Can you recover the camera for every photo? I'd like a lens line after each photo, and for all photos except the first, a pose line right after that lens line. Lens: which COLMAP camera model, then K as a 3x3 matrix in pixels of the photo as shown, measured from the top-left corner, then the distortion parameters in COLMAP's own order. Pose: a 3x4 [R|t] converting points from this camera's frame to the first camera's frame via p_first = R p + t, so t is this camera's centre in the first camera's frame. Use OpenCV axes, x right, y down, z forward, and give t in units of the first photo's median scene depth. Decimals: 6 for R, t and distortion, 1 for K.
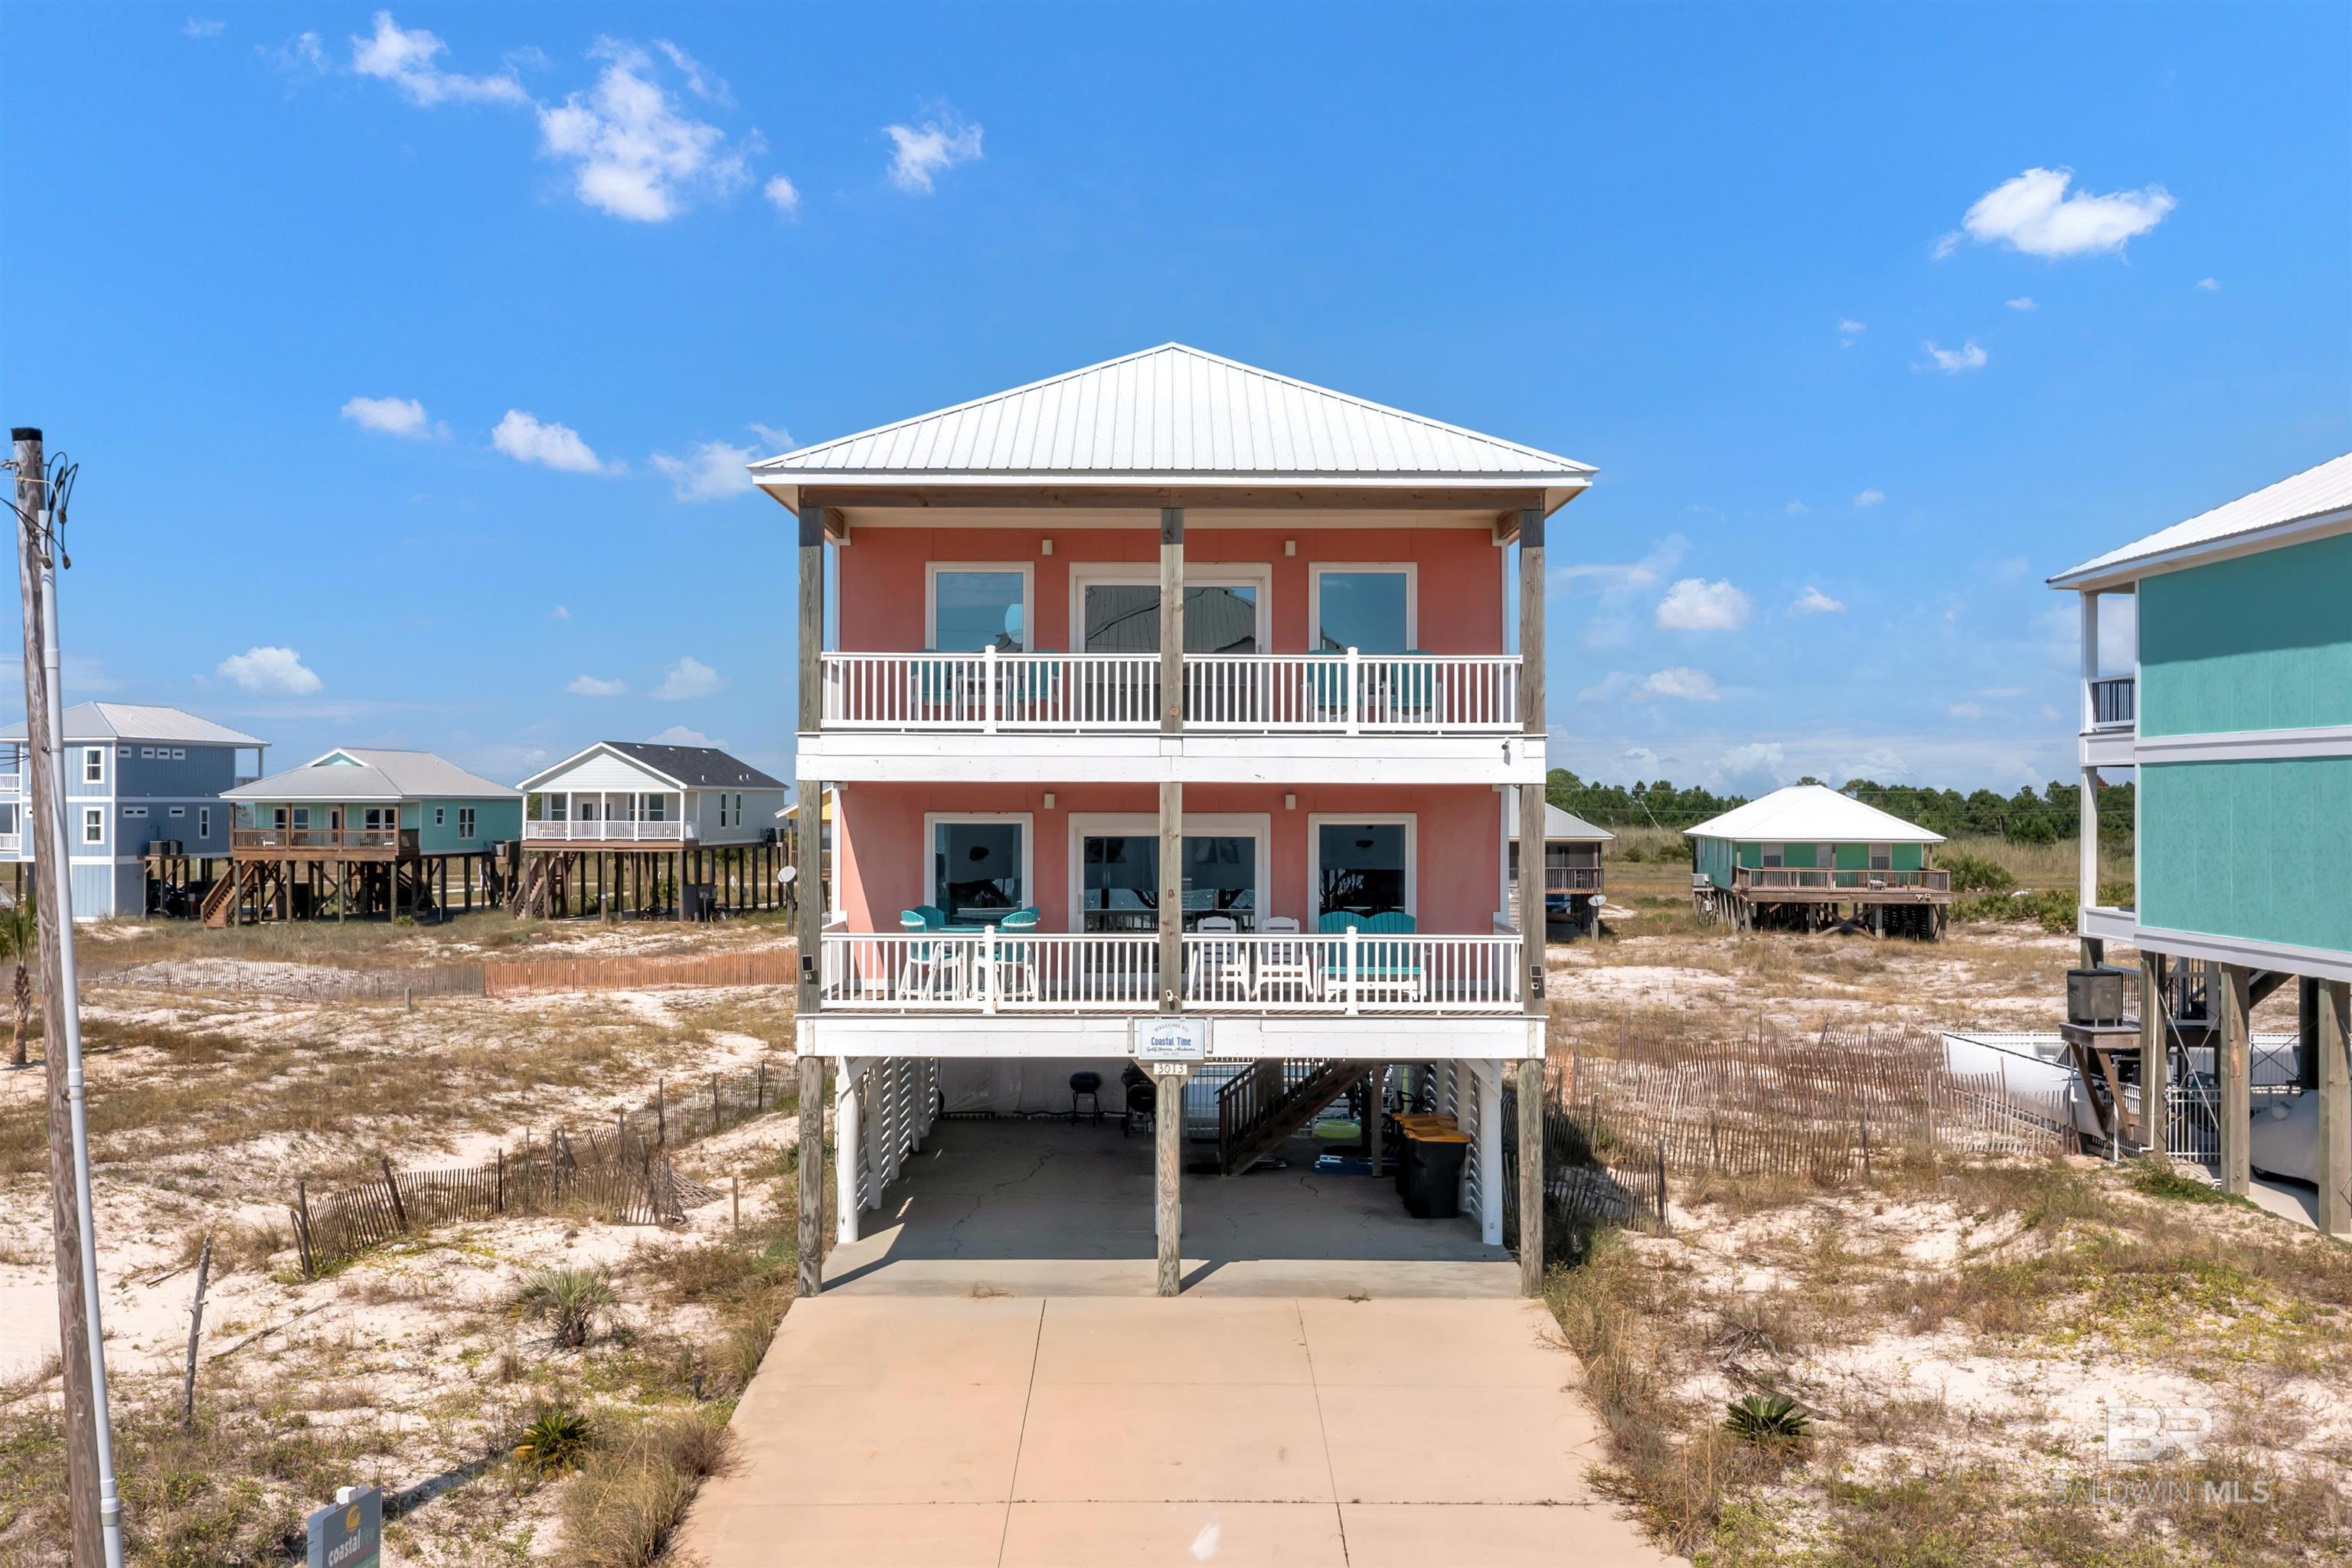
lens RADIAL K [[2216.7, 0, 1176.0], [0, 2216.7, 784.0], [0, 0, 1]] dist [-0.002219, 0.009278]
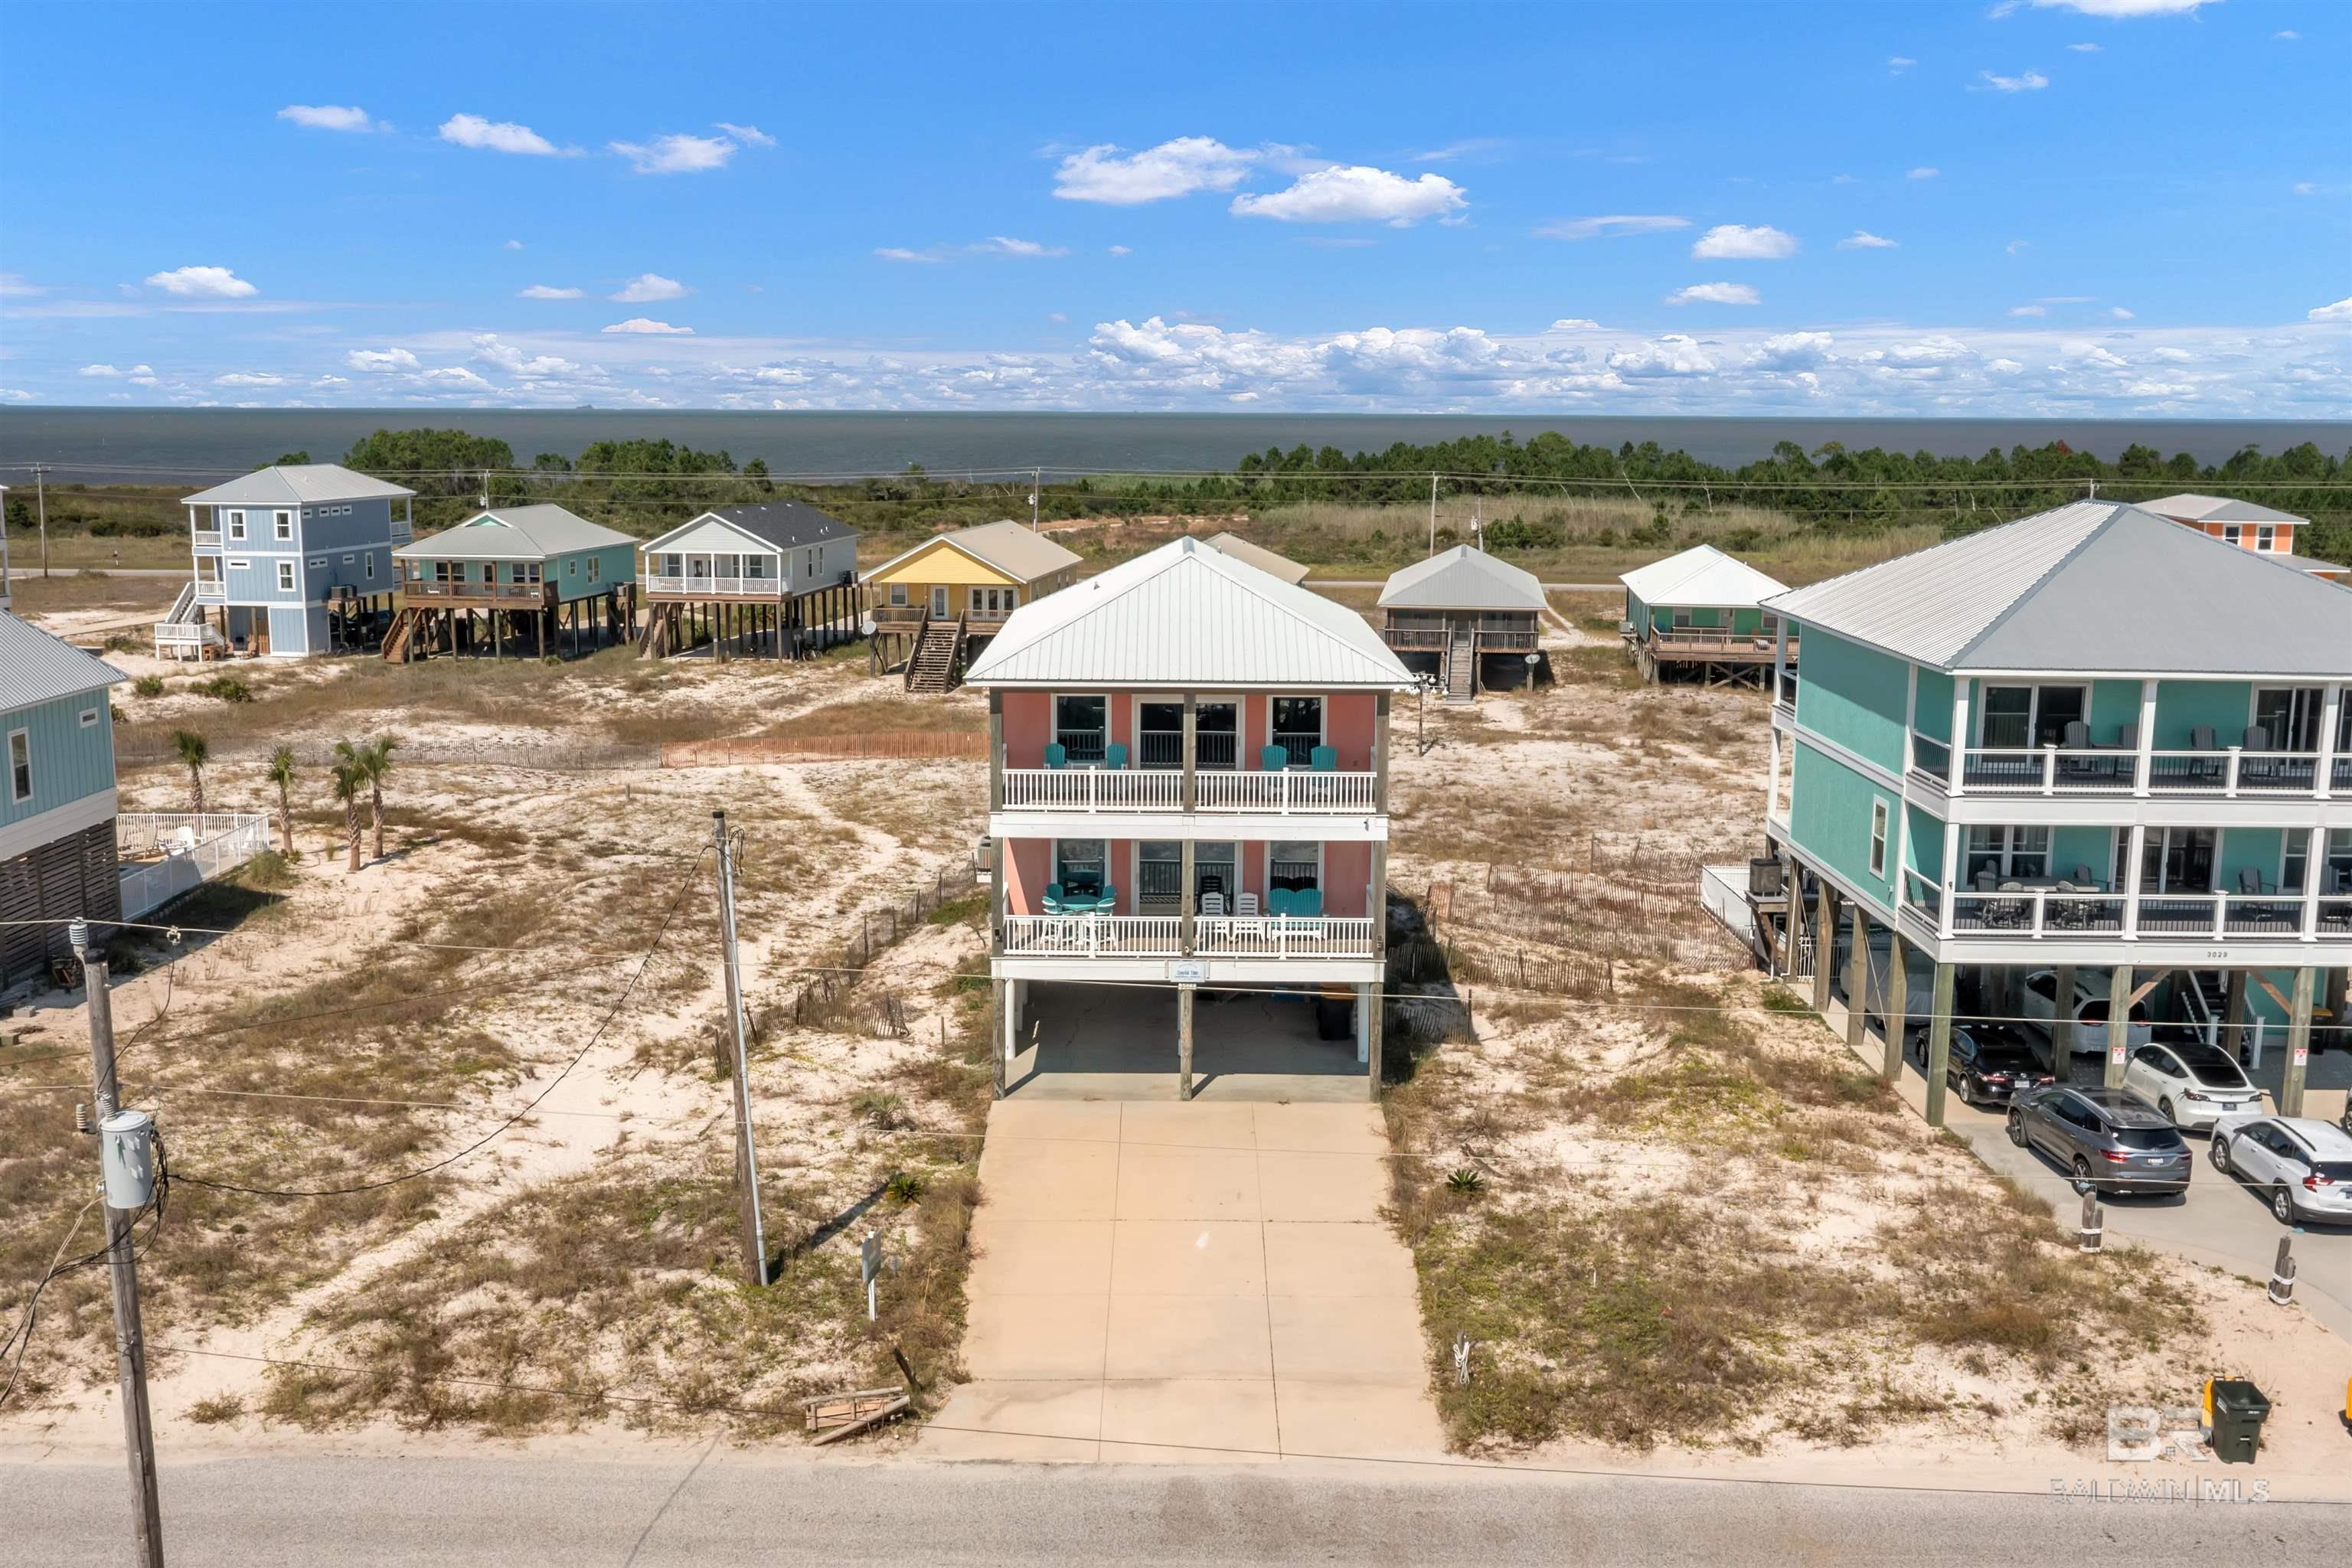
lens RADIAL K [[2216.7, 0, 1176.0], [0, 2216.7, 784.0], [0, 0, 1]] dist [-0.002219, 0.009278]
pose [[0.999977, 0.004859, -0.004825, -0.003889], [-0.003901, 0.983310, 0.181896, -0.378306], [0.005628, -0.181873, 0.983306, -0.818978]]
